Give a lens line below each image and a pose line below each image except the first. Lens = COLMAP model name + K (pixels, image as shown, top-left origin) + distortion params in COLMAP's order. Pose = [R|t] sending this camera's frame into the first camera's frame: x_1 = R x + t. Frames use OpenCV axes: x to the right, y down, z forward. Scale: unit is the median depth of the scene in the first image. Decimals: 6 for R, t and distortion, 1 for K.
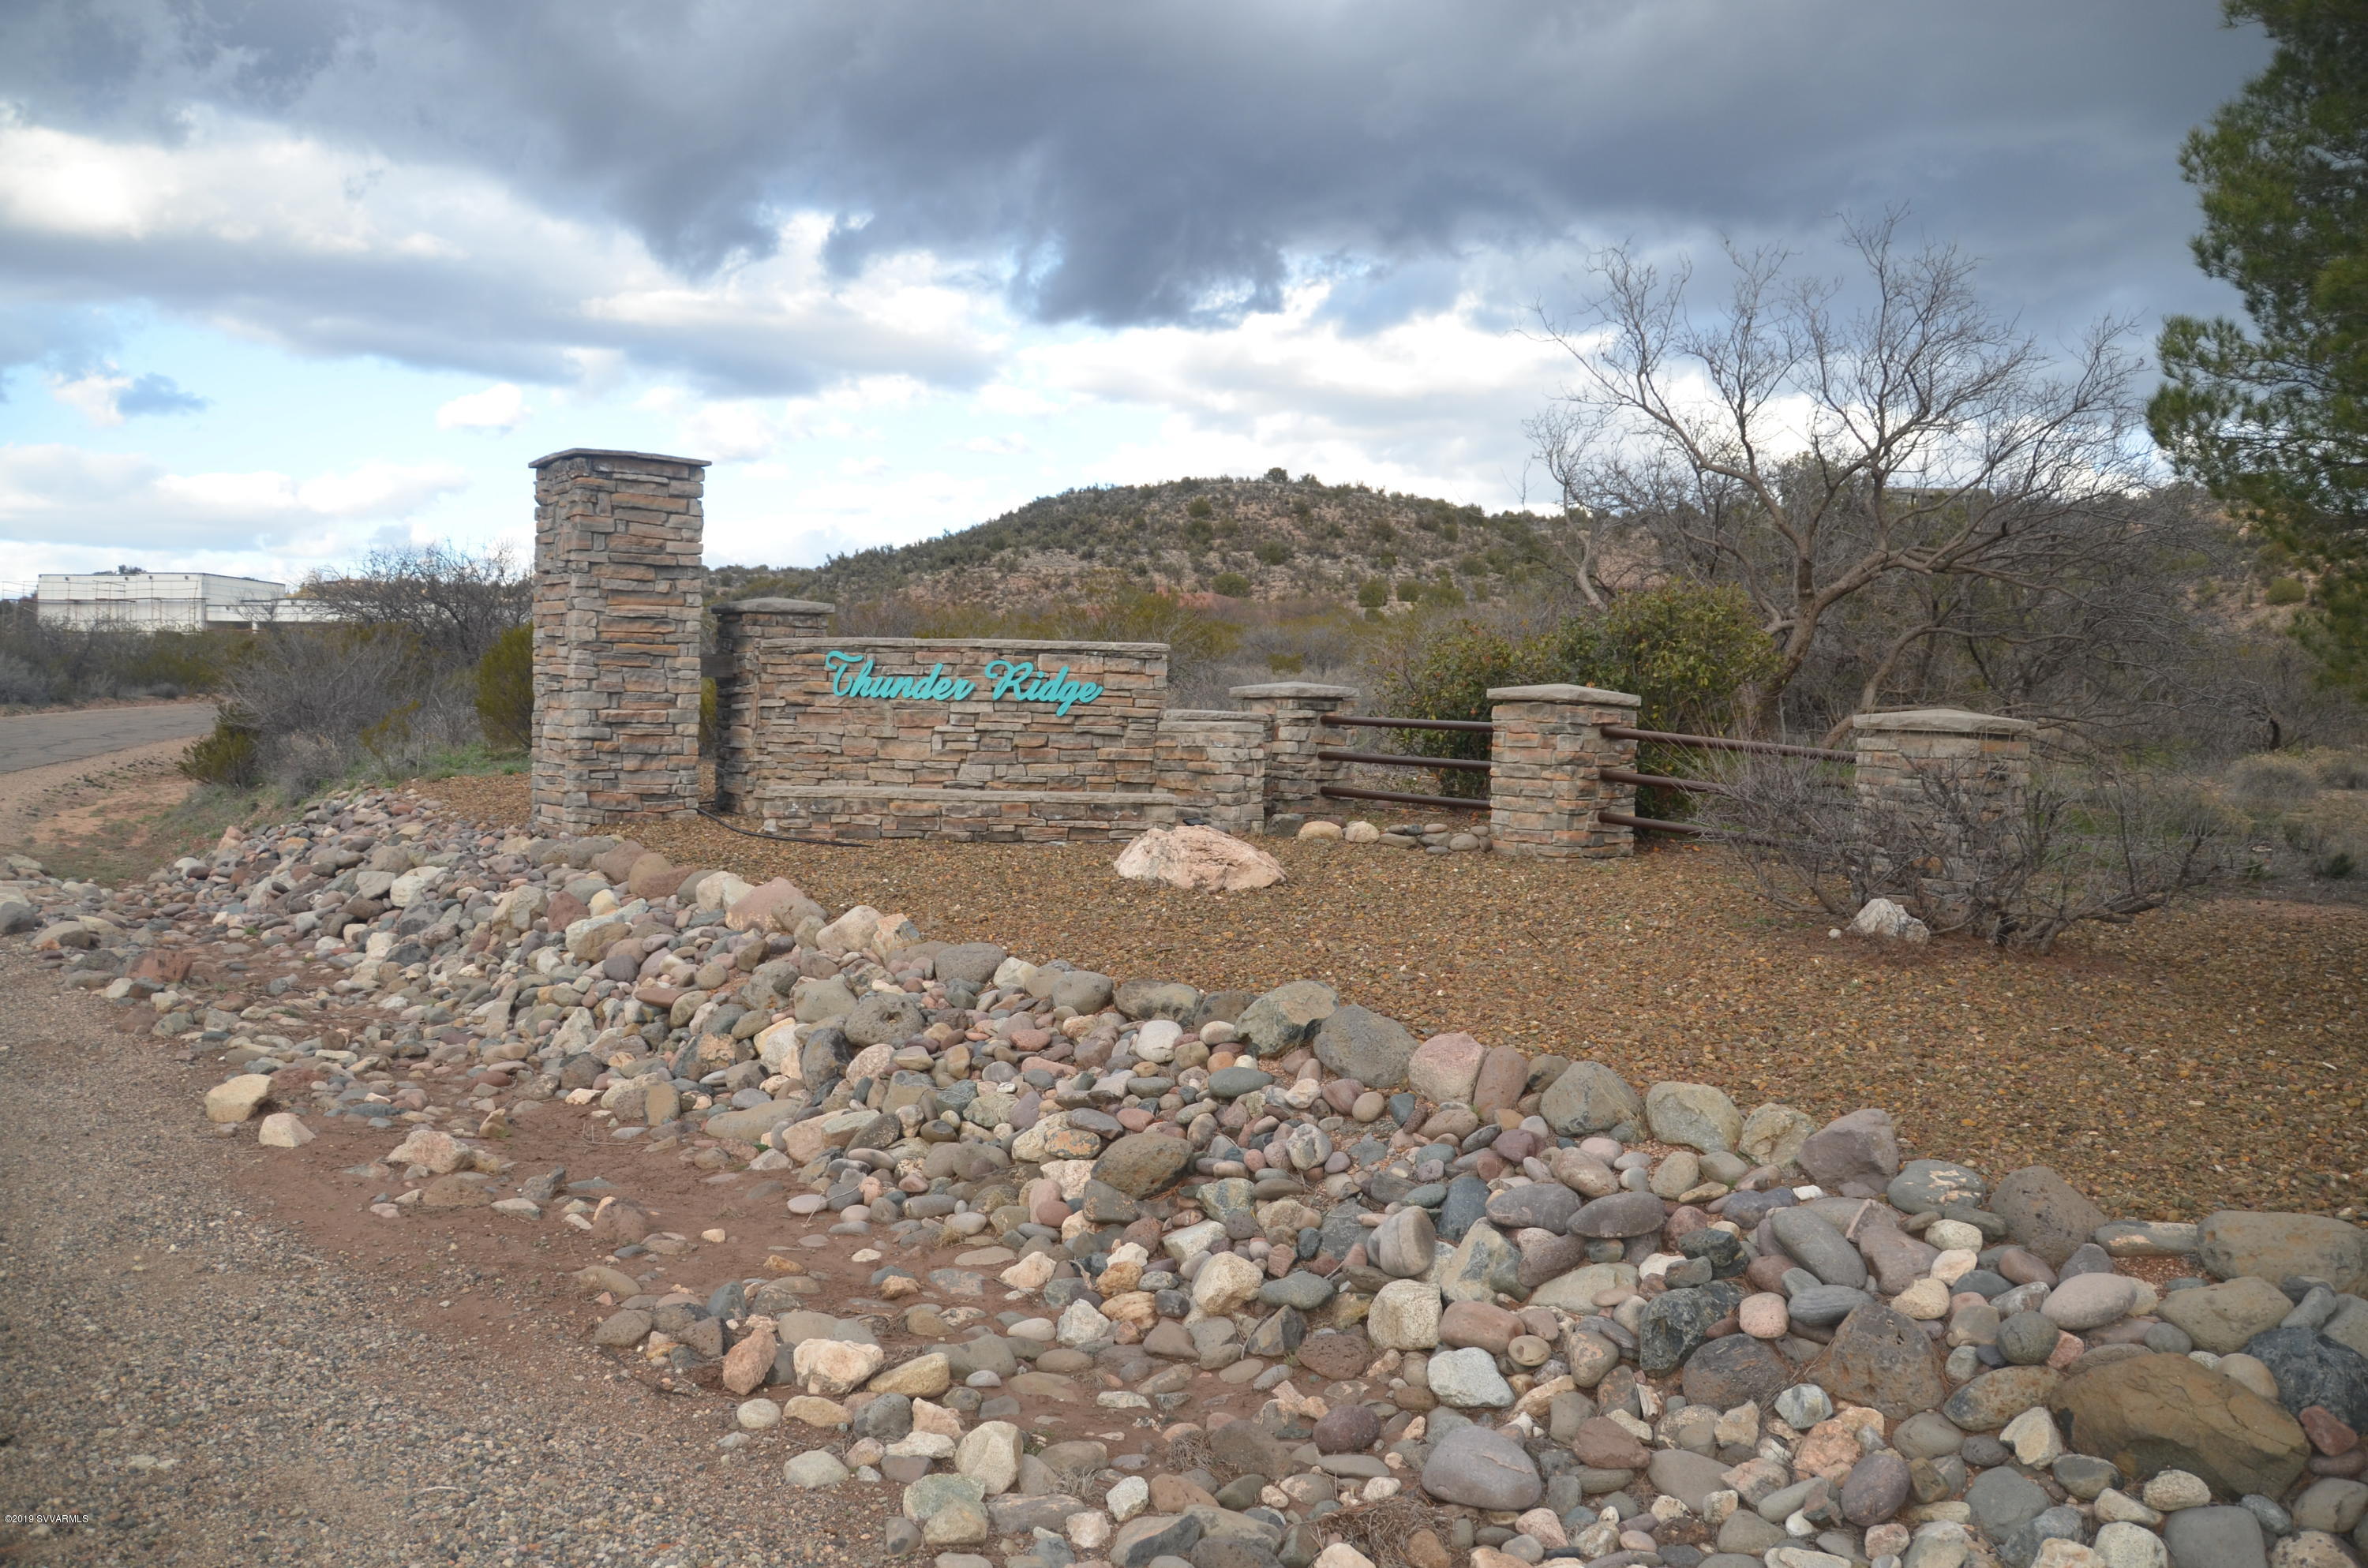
lens RADIAL K [[1865.9, 0, 1187.2], [0, 1865.9, 762.2], [0, 0, 1]] dist [-0.133062, 0.088834]
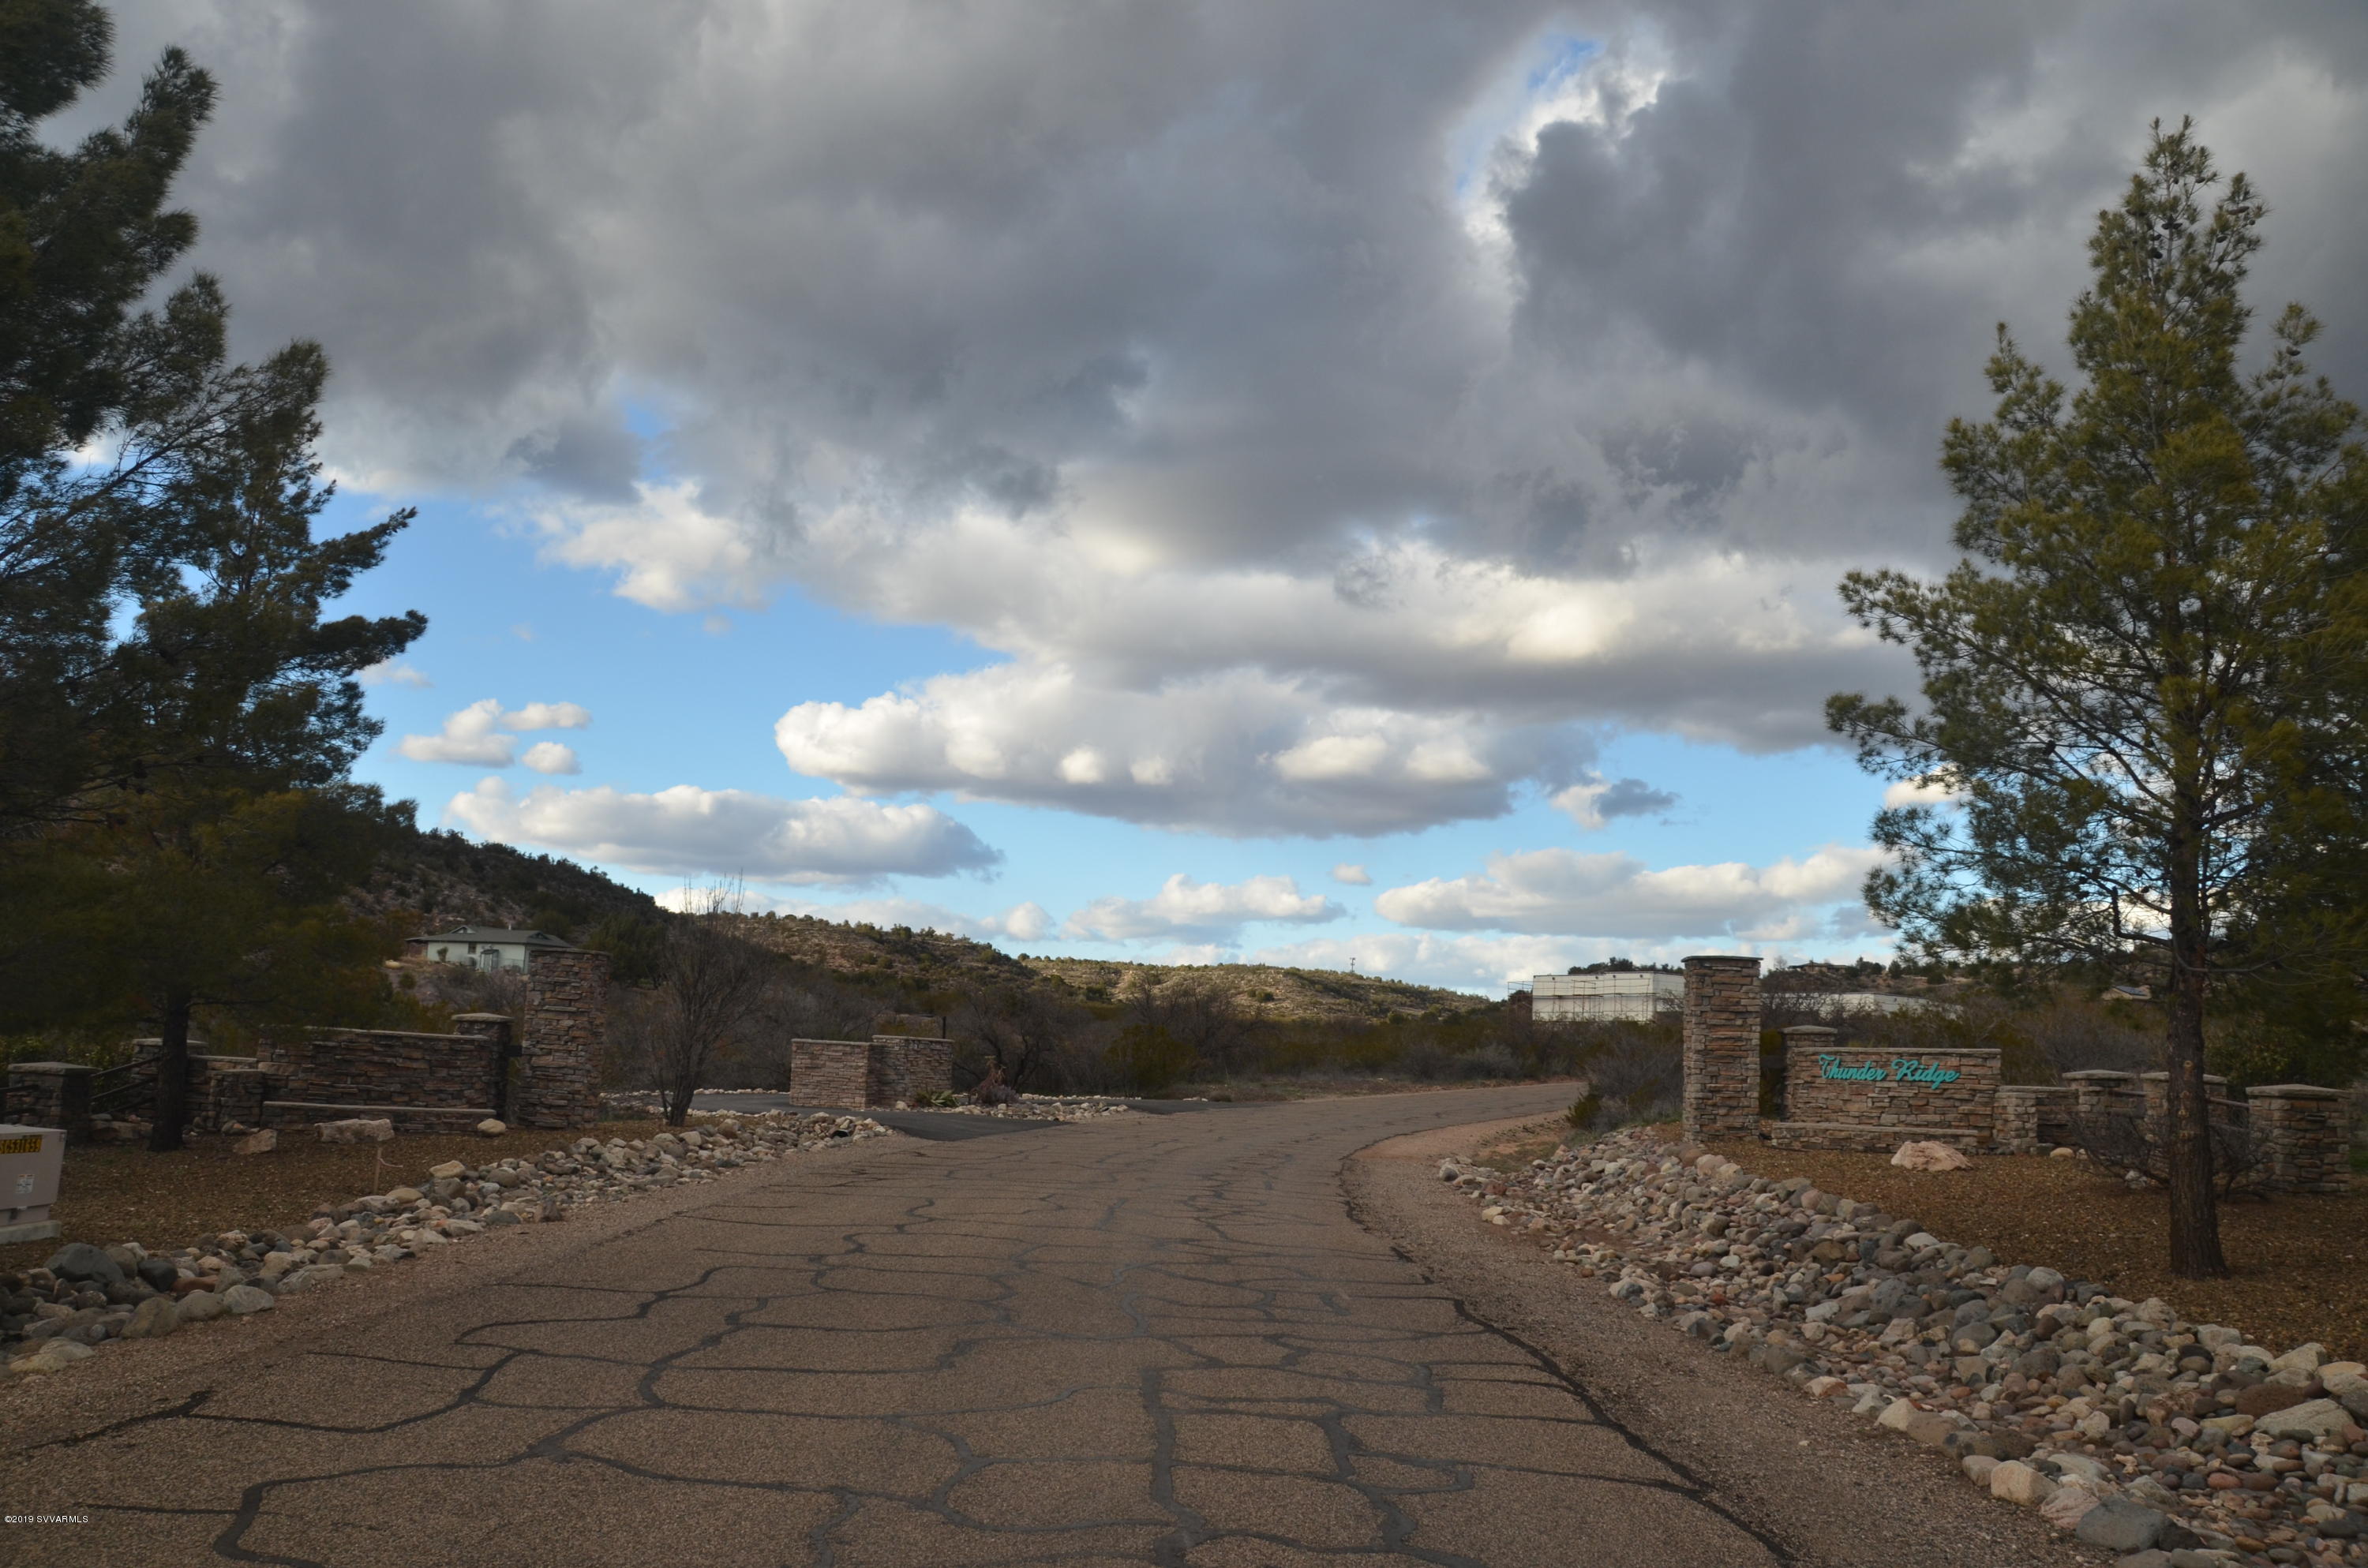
lens RADIAL K [[1865.9, 0, 1179.5], [0, 1865.9, 776.5], [0, 0, 1]] dist [-0.133062, 0.088834]
pose [[0.726091, -0.097312, -0.680677, 0.702504], [-0.038955, 0.982523, -0.182018, 0.031540], [0.686494, 0.158677, 0.709611, -0.931295]]
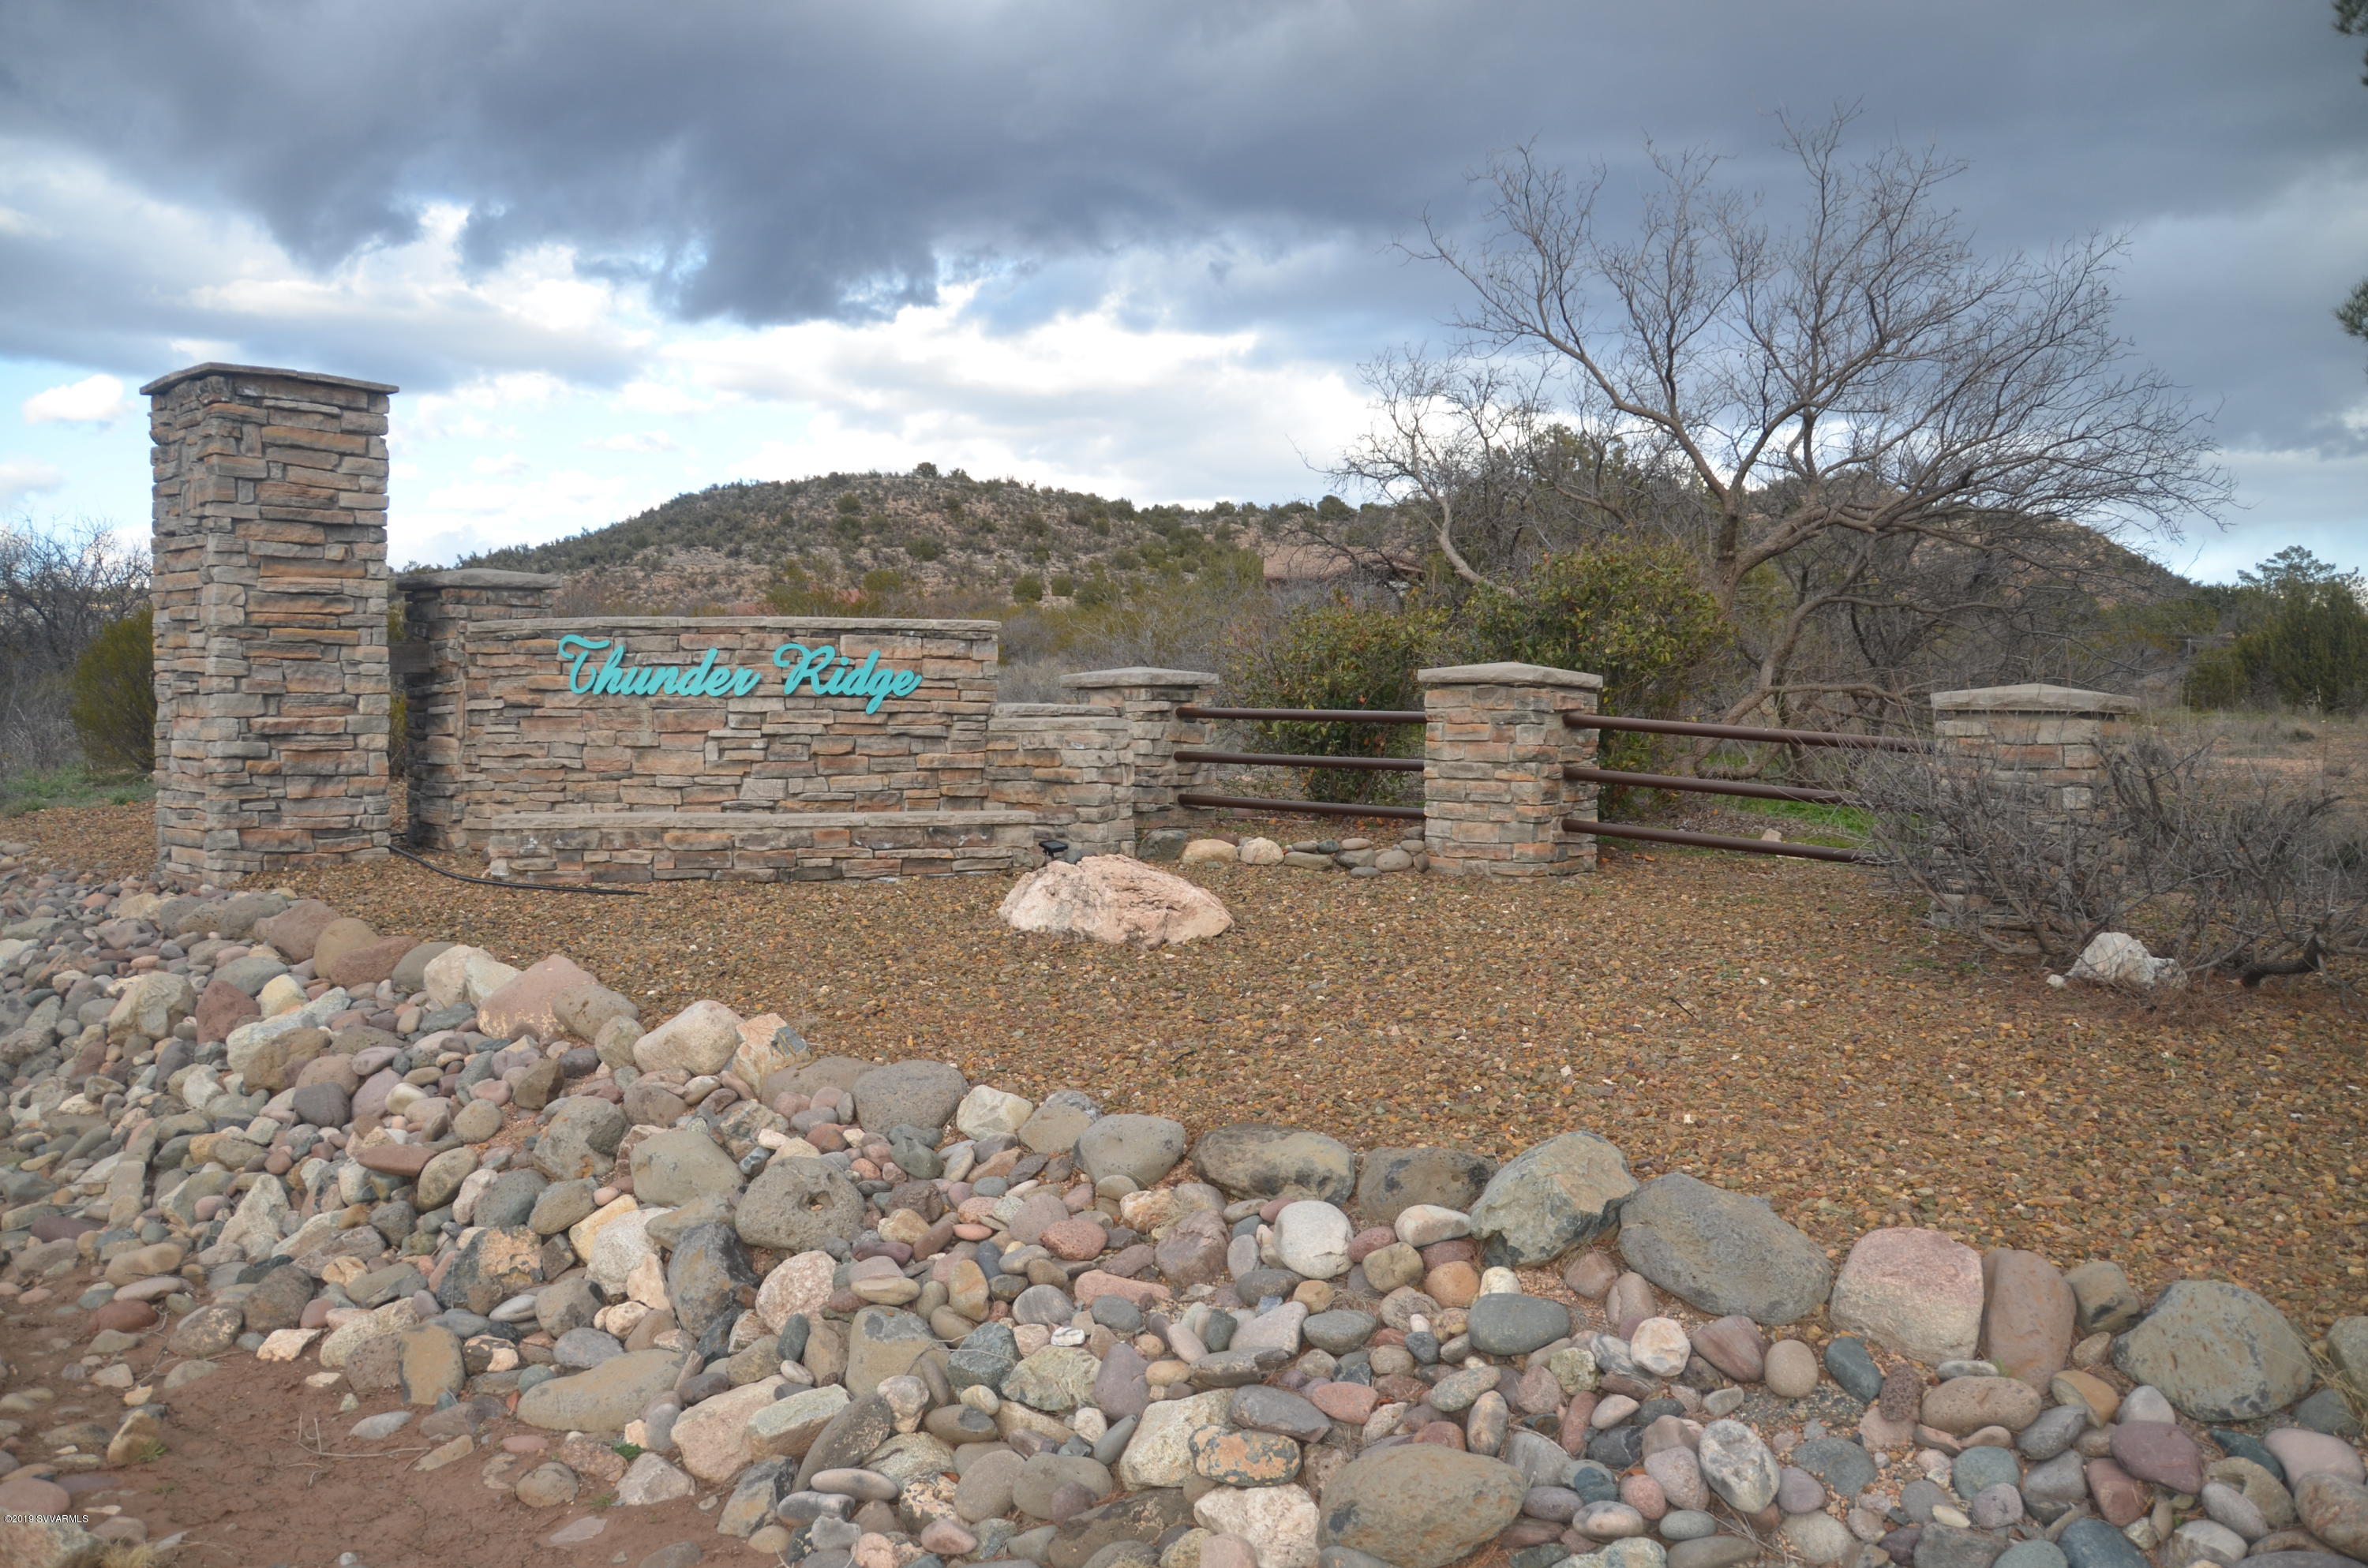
lens RADIAL K [[1865.9, 0, 1199.6], [0, 1865.9, 776.1], [0, 0, 1]] dist [-0.133062, 0.088834]
pose [[0.981493, -0.024803, 0.189886, -0.086428], [0.022977, 0.999666, 0.011808, -0.005010], [-0.190116, -0.007226, 0.981735, 0.219175]]
